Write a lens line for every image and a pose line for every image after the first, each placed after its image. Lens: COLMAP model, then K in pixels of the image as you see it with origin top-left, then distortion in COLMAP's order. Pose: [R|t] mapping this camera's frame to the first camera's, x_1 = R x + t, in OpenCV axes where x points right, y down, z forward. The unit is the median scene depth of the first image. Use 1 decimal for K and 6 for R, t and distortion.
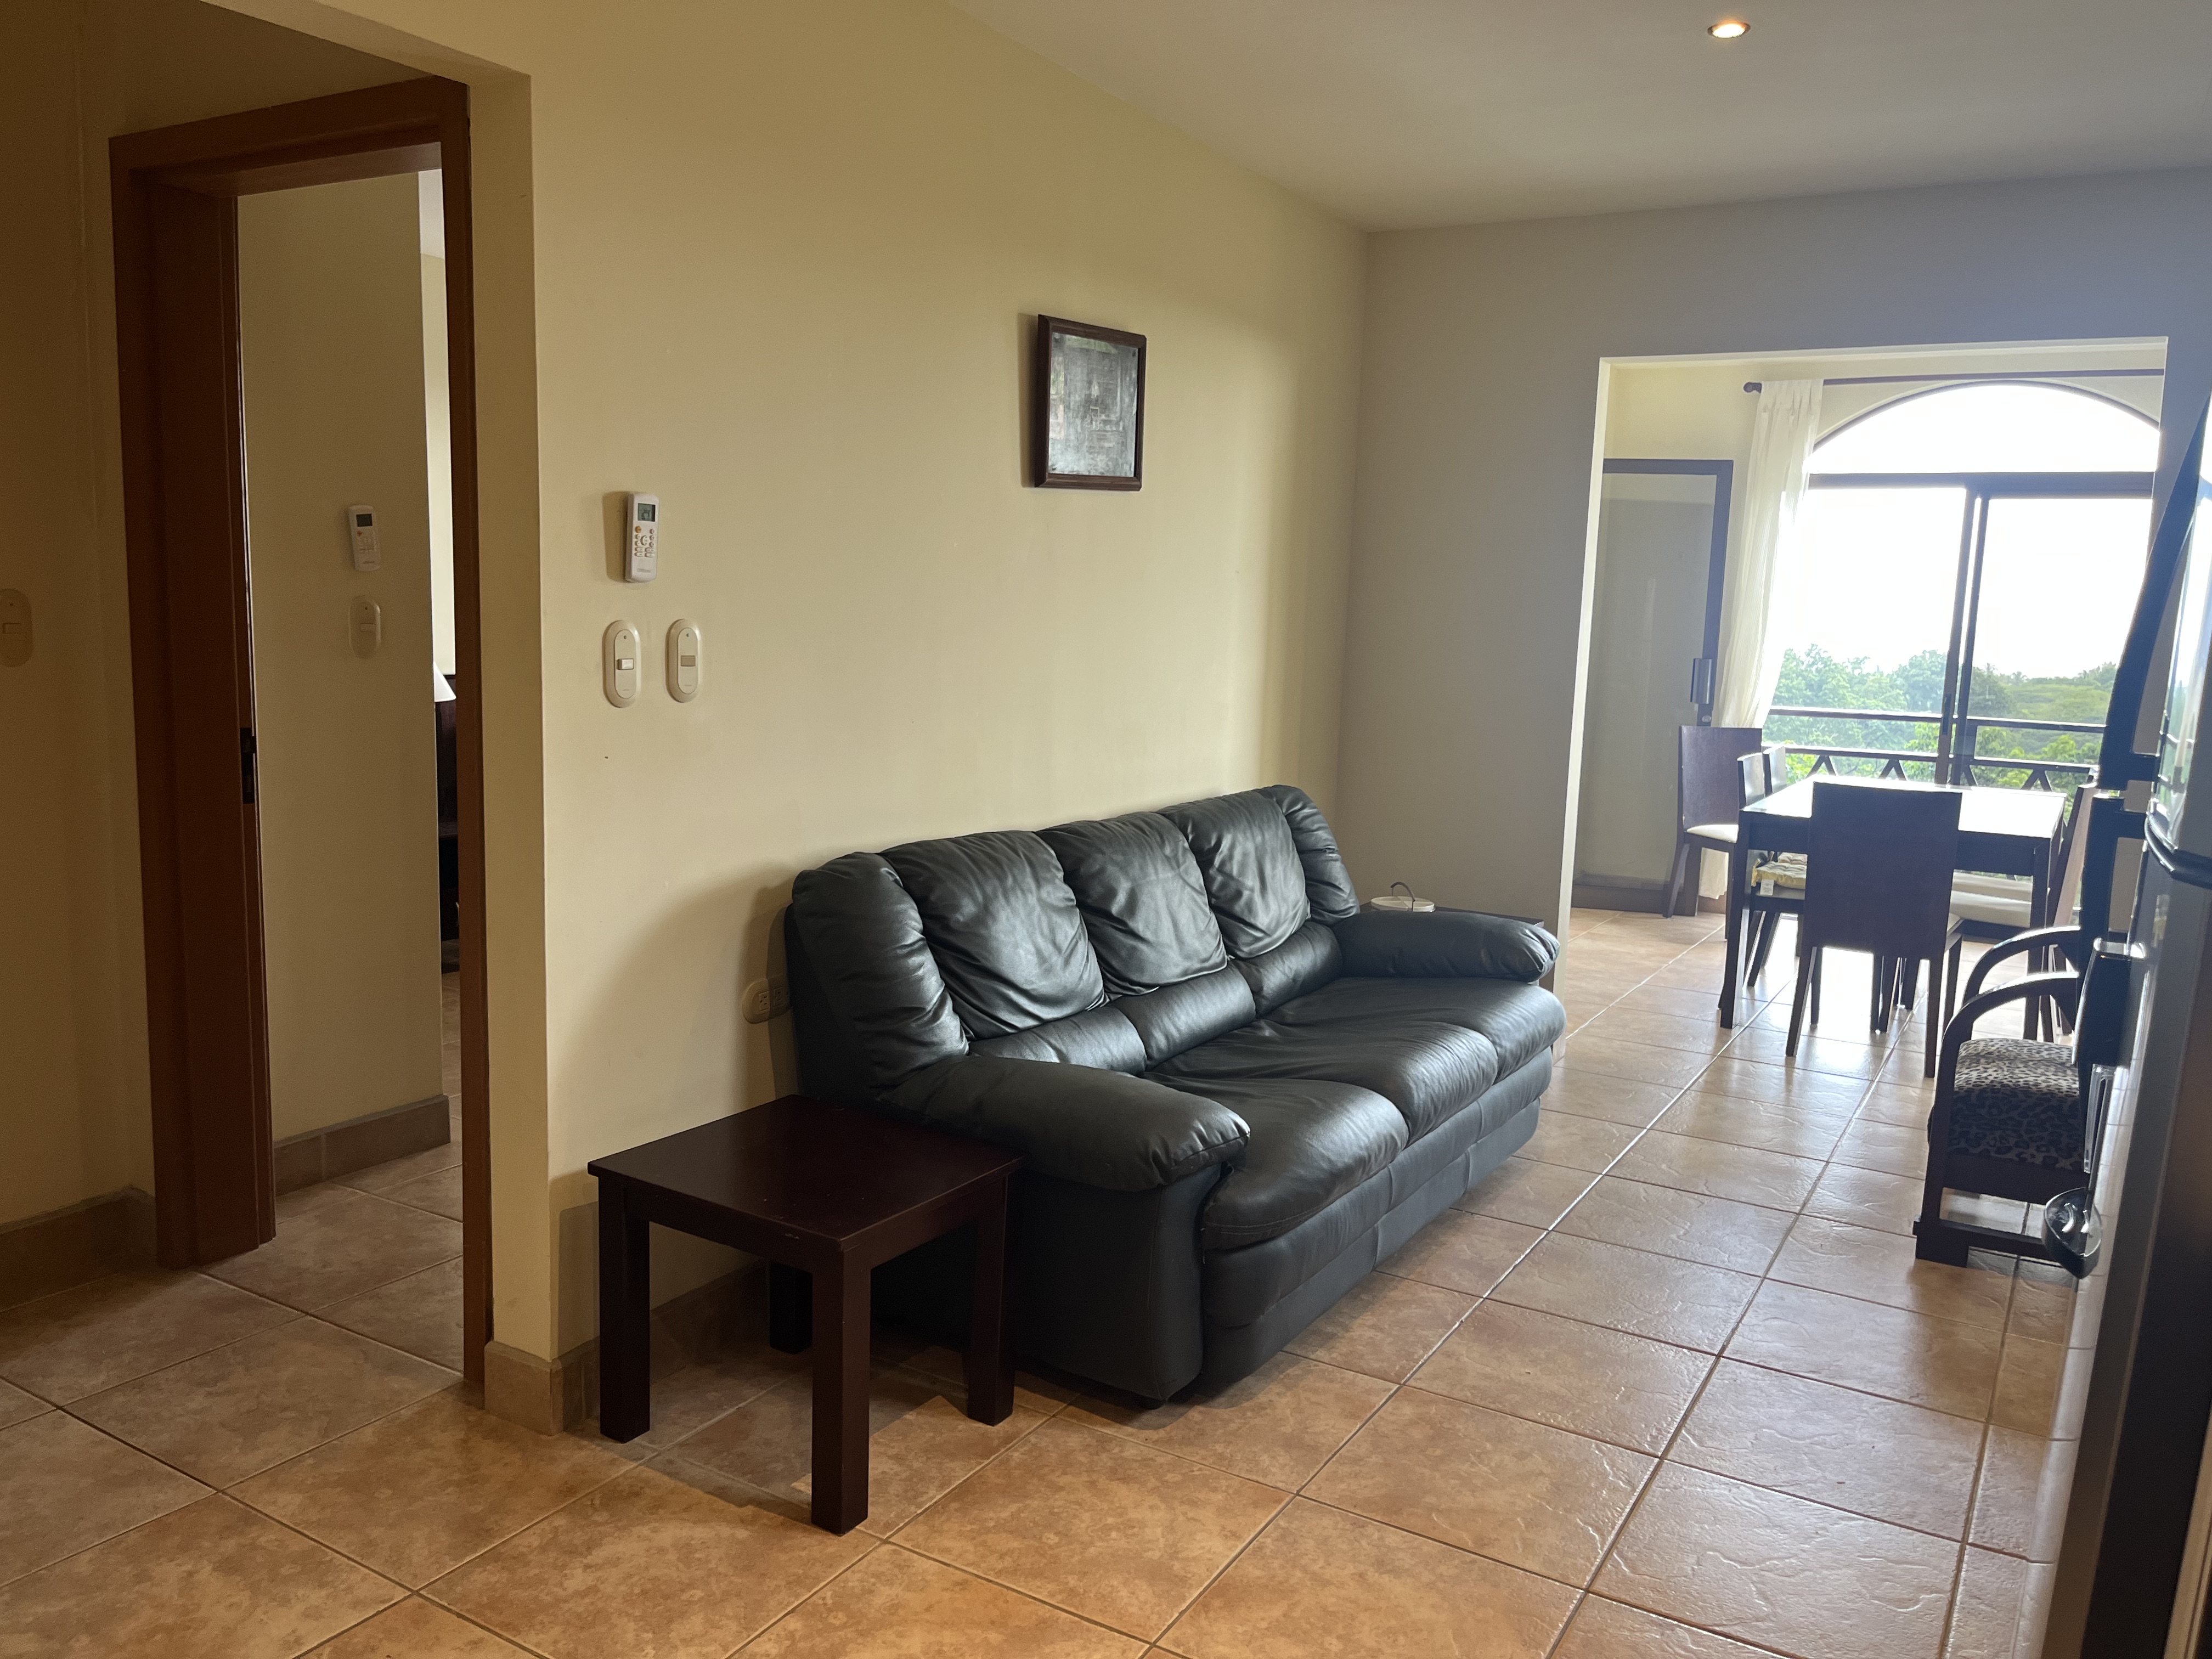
lens RADIAL K [[1698.6, 0, 1111.0], [0, 1698.6, 840.5], [0, 0, 1]] dist [0.057430, -0.082965]
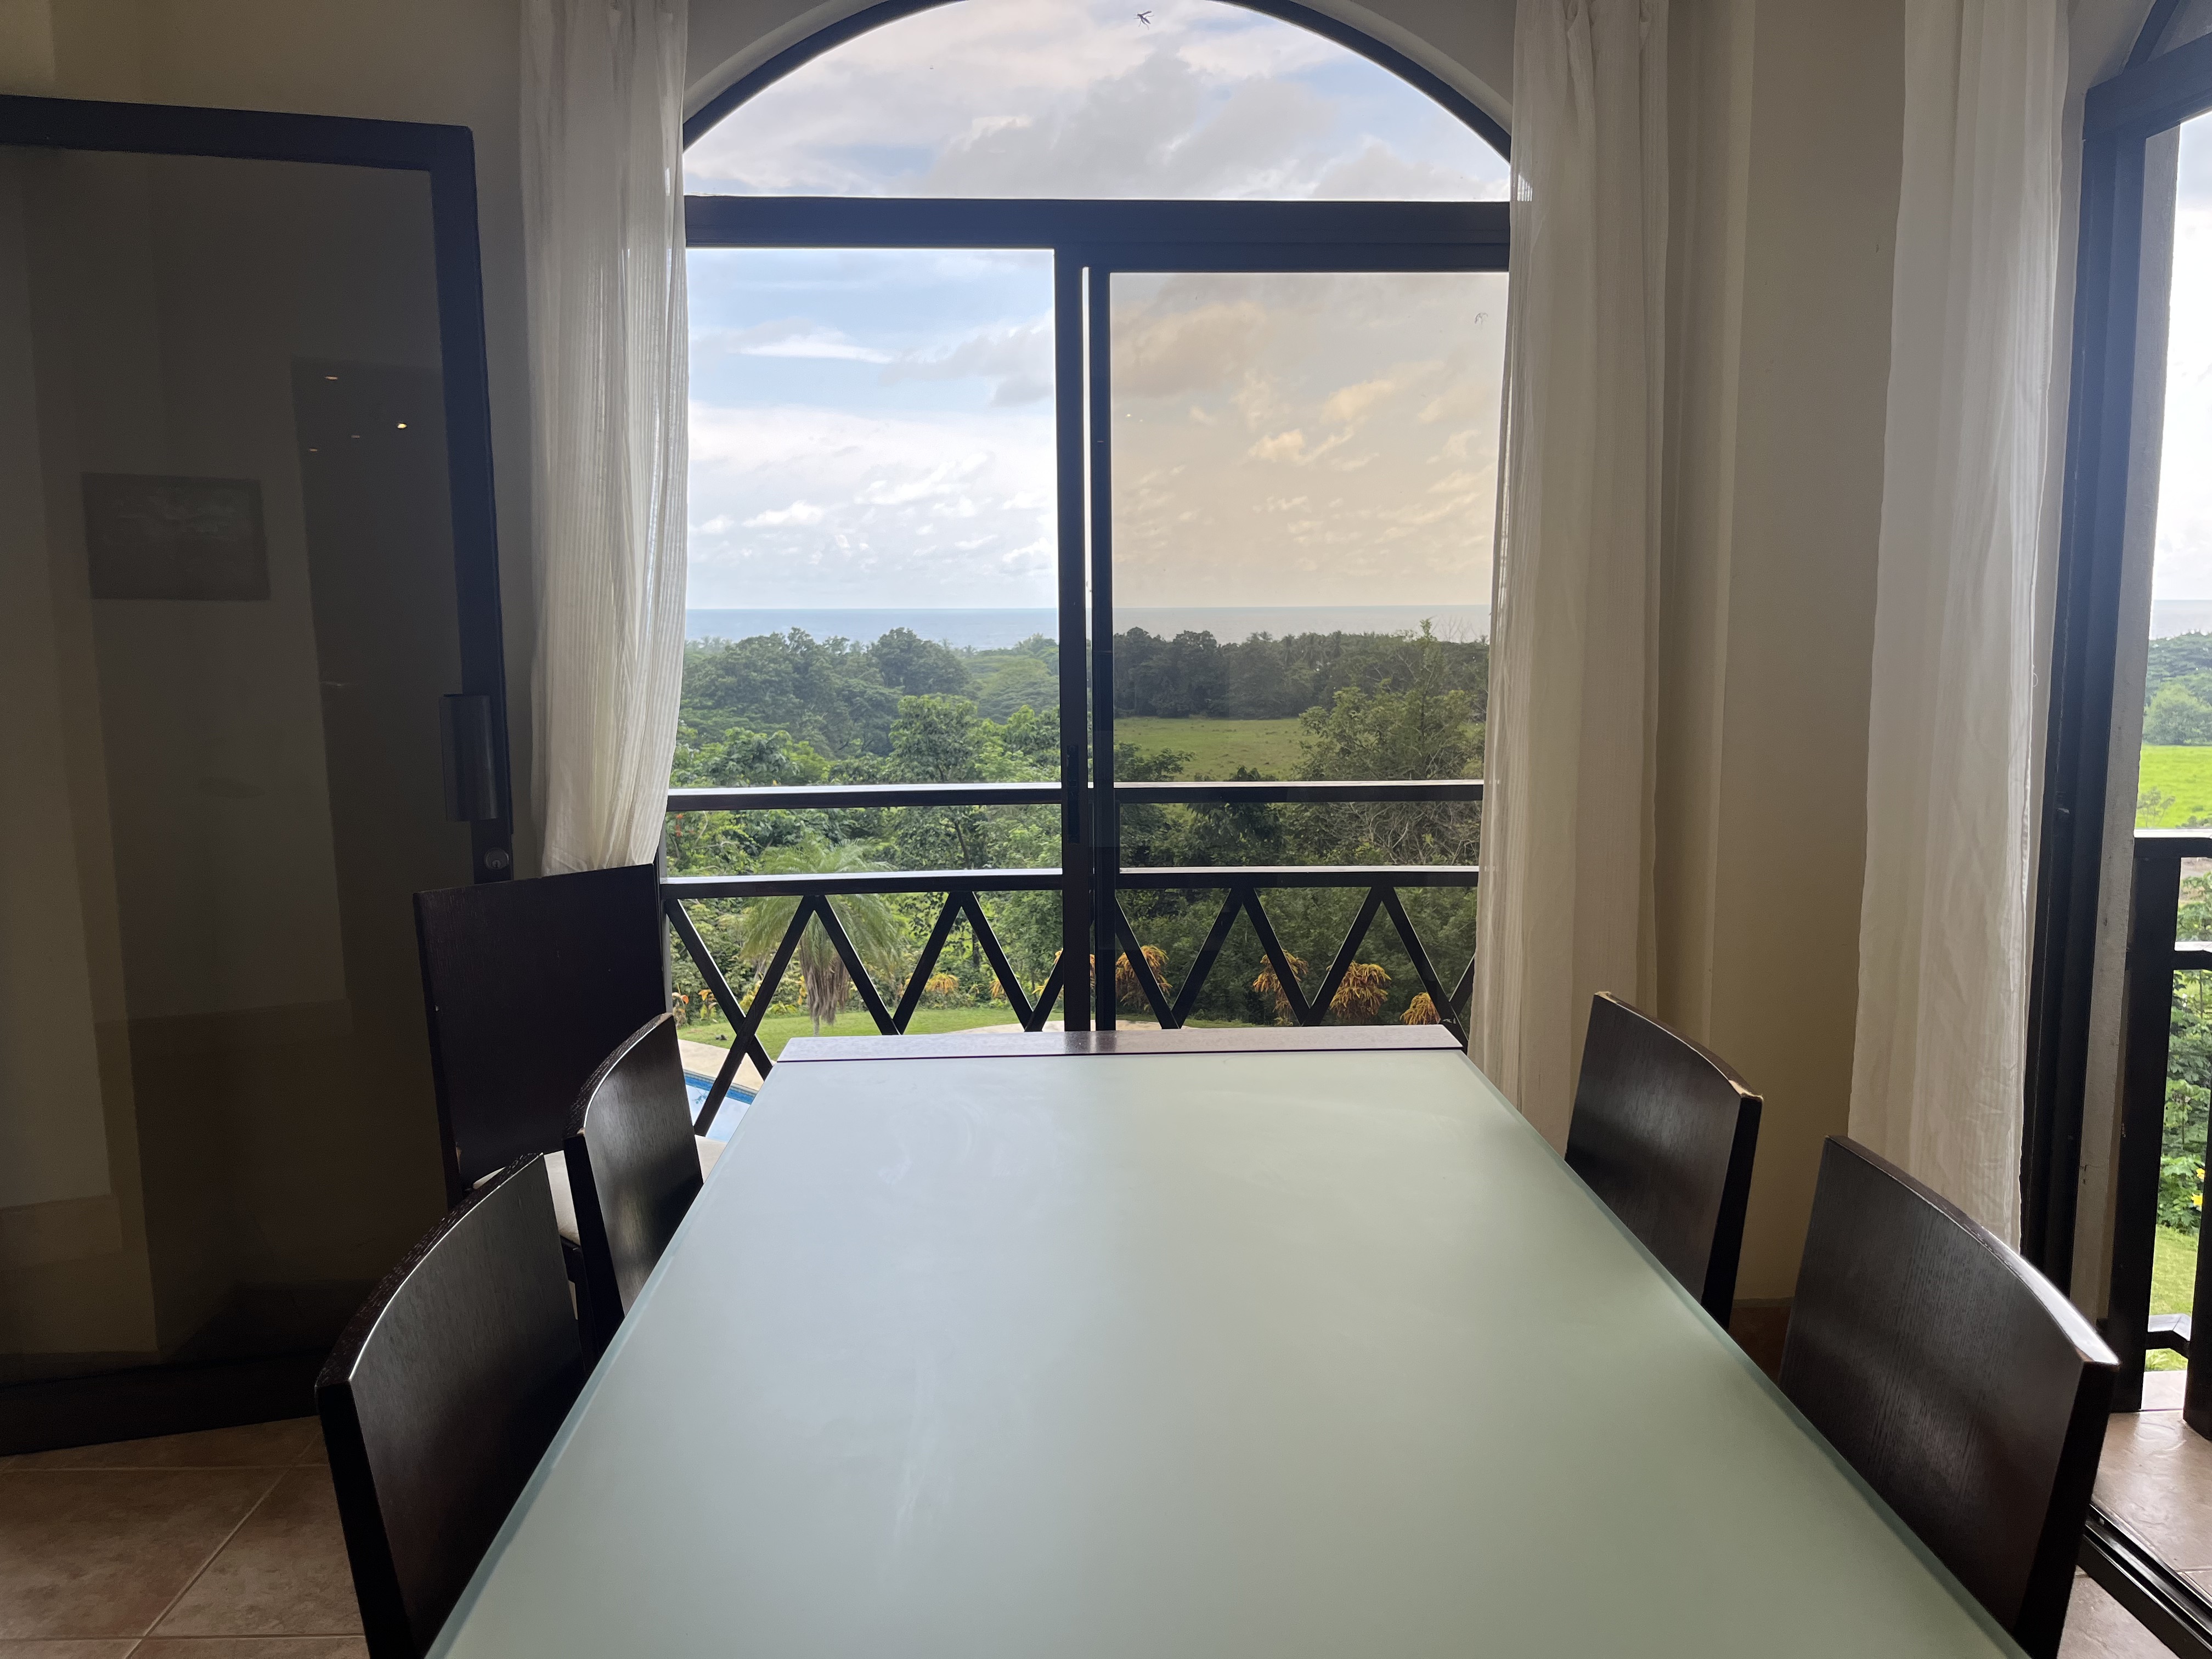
lens RADIAL K [[1698.6, 0, 1106.9], [0, 1698.6, 821.2], [0, 0, 1]] dist [0.057430, -0.082965]
pose [[0.842664, -0.104685, 0.528165, 0.264988], [0.108285, 0.993825, 0.024217, -0.073194], [-0.527439, 0.036785, 0.848796, 0.619567]]
